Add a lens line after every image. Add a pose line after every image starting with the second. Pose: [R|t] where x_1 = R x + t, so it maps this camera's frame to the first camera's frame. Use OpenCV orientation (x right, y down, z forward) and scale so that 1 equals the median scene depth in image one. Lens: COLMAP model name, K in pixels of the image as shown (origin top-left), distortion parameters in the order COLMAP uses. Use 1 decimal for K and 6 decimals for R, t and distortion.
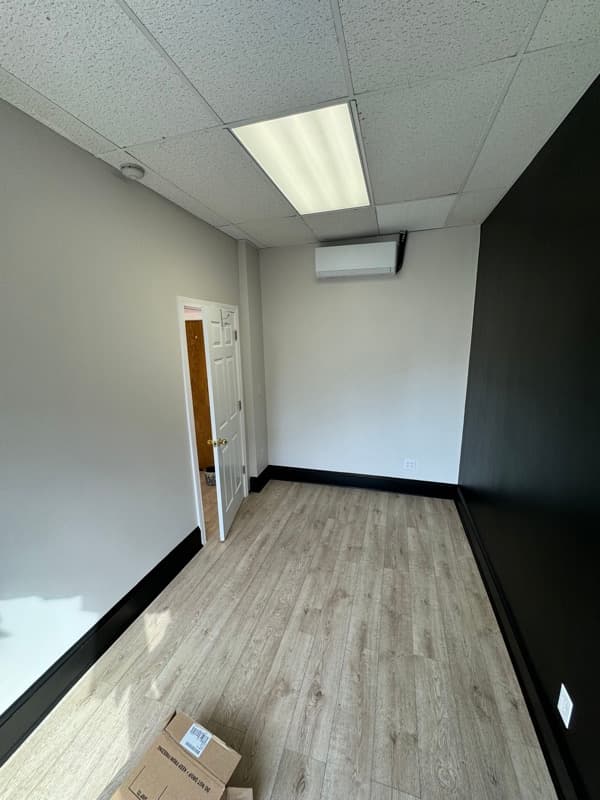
lens RADIAL K [[318.4, 0, 299.2], [0, 318.4, 402.5], [0, 0, 1]] dist [0.000050, -0.000023]
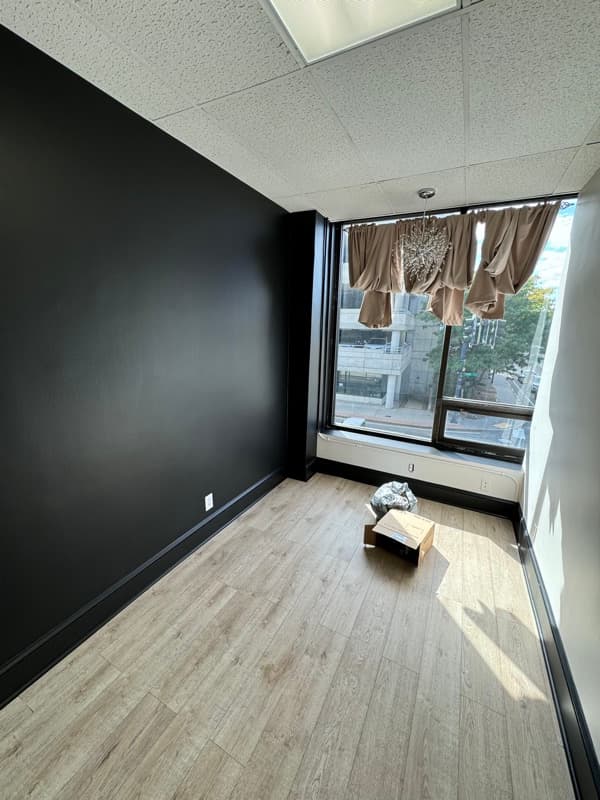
lens RADIAL K [[318.4, 0, 298.3], [0, 318.4, 400.9], [0, 0, 1]] dist [0.000050, -0.000023]
pose [[-0.982177, -0.049769, 0.181250, -0.029836], [0.030439, 0.909460, 0.414677, -0.274491], [-0.185477, 0.412803, -0.891735, 1.511569]]
